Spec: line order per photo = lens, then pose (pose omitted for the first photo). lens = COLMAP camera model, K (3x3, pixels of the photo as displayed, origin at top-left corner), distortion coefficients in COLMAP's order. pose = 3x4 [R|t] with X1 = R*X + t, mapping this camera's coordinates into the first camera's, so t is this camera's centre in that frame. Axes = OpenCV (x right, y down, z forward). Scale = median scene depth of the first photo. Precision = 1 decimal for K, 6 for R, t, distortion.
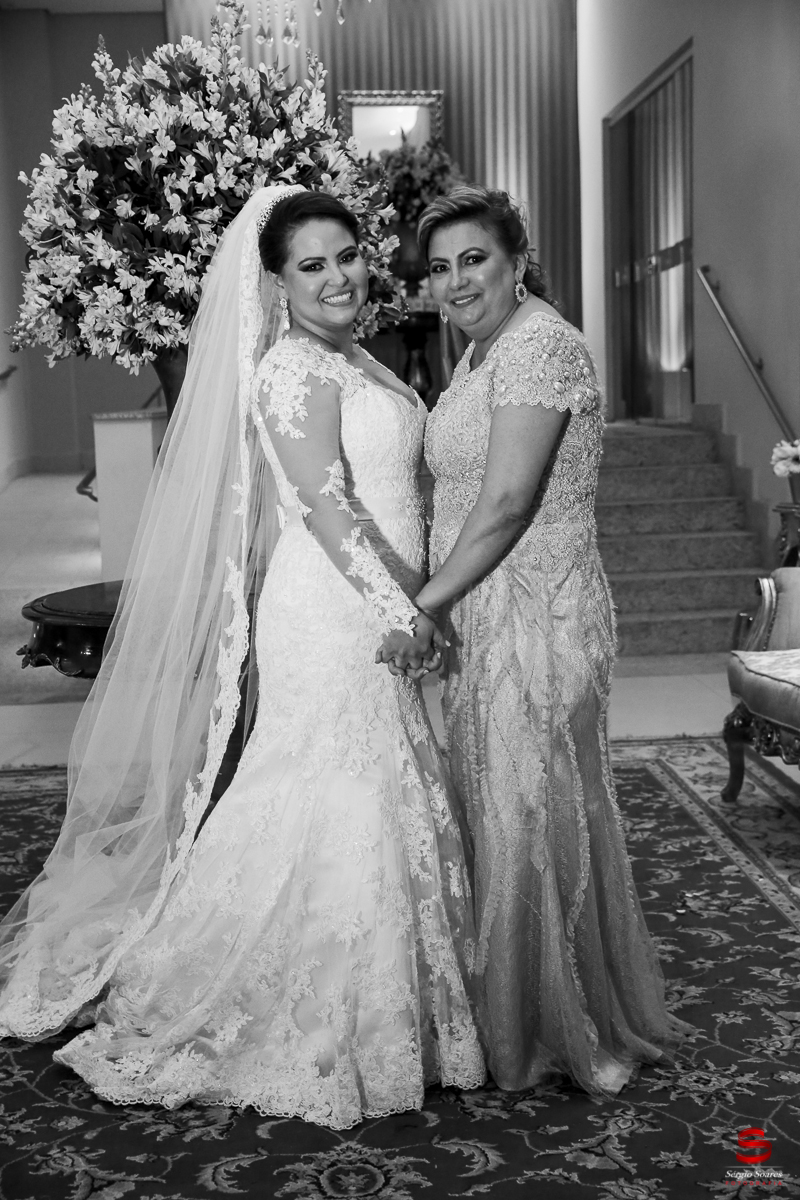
lens RADIAL K [[1787.3, 0, 400.0], [0, 1787.3, 600.0], [0, 0, 1]] dist [0.150771, 0.007221]
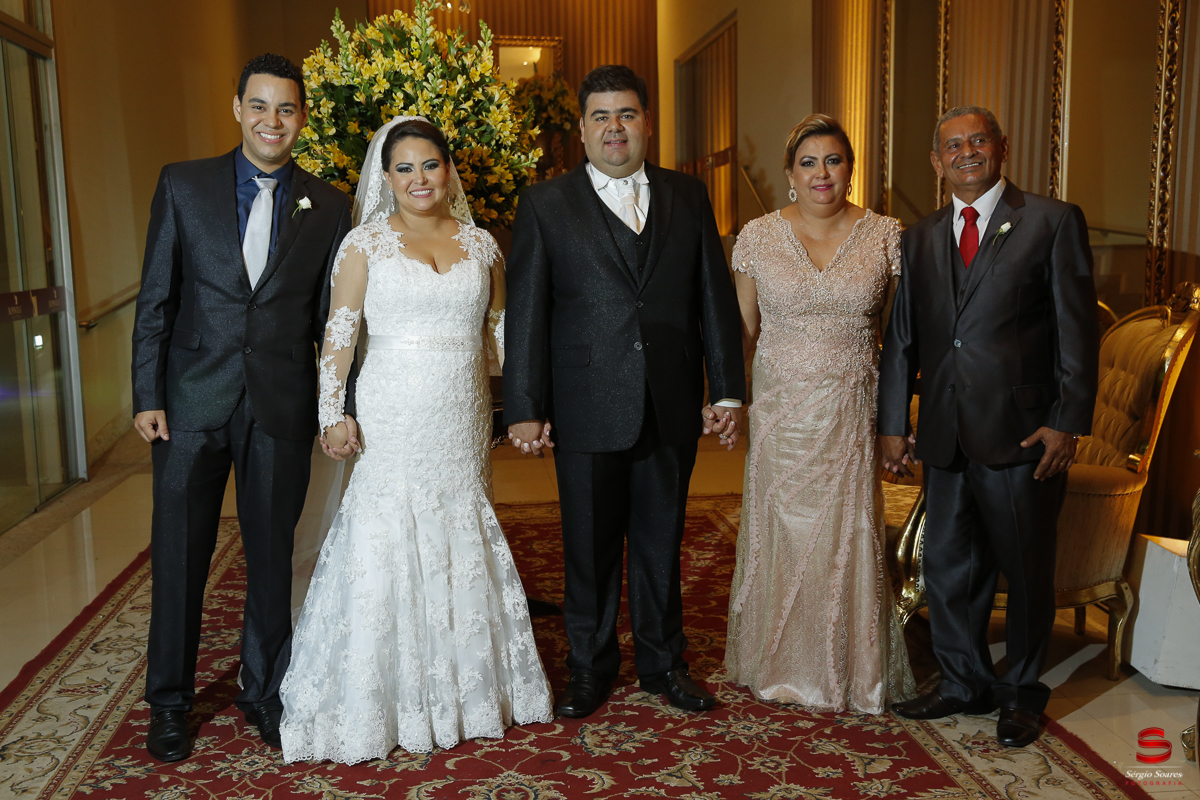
lens RADIAL K [[1277.8, 0, 600.0], [0, 1277.8, 400.0], [0, 0, 1]] dist [0.019564, 0.039291]
pose [[0.998232, 0.007892, 0.058918, -0.014449], [-0.008232, 0.999951, 0.005540, -0.006875], [-0.058871, -0.006015, 0.998247, -0.032033]]
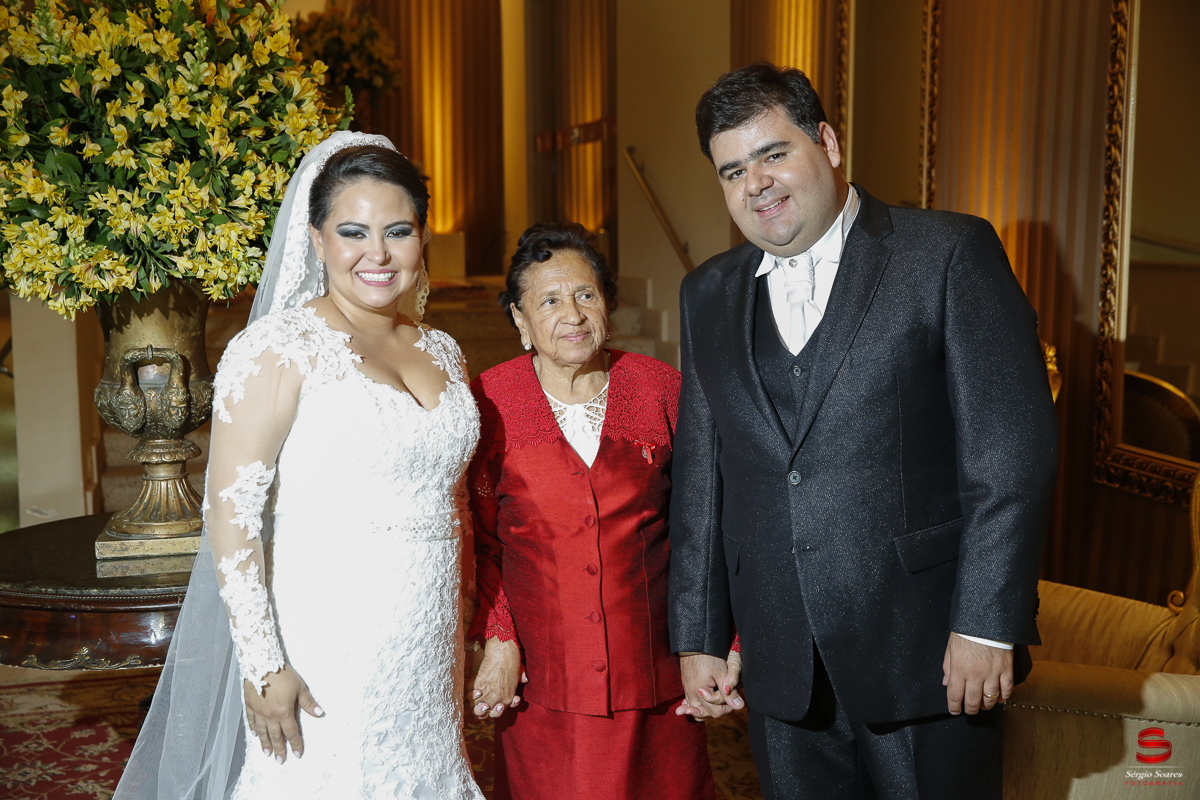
lens RADIAL K [[1659.0, 0, 600.0], [0, 1659.0, 400.0], [0, 0, 1]] dist [0.110146, 0.081759]
pose [[0.985035, 0.006648, 0.172228, -0.032438], [-0.005859, 0.999970, -0.005089, -0.083876], [-0.172257, 0.004004, 0.985044, 0.138170]]
